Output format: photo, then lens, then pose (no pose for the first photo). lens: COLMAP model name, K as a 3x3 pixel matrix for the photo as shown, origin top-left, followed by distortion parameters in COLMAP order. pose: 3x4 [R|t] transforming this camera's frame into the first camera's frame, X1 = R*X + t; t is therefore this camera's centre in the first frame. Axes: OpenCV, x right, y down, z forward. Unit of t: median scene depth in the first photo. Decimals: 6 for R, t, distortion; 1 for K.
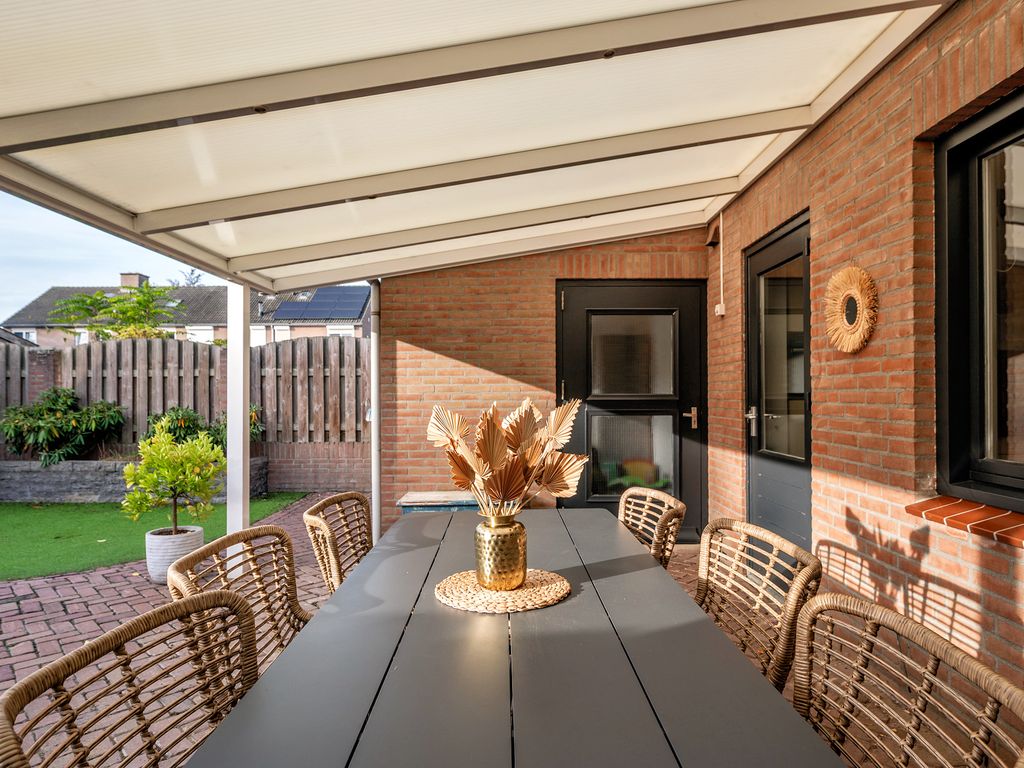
lens RADIAL K [[614.9, 0, 512.0], [0, 614.9, 384.0], [0, 0, 1]] dist [0.003577, 0.002407]
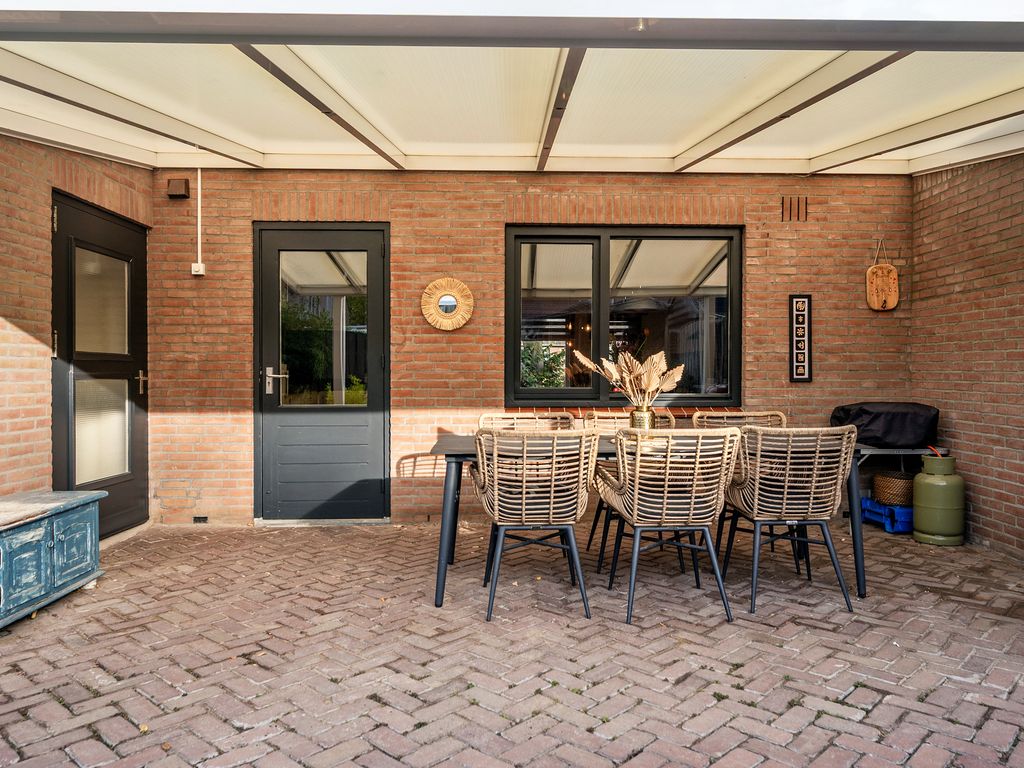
lens RADIAL K [[821.1, 0, 512.0], [0, 821.1, 384.0], [0, 0, 1]] dist [-0.007507, -0.003966]
pose [[-0.045189, -0.002923, 0.998974, -1.486591], [-0.015027, 0.999885, 0.002246, 0.075892], [-0.998865, -0.014910, -0.045228, 0.853437]]
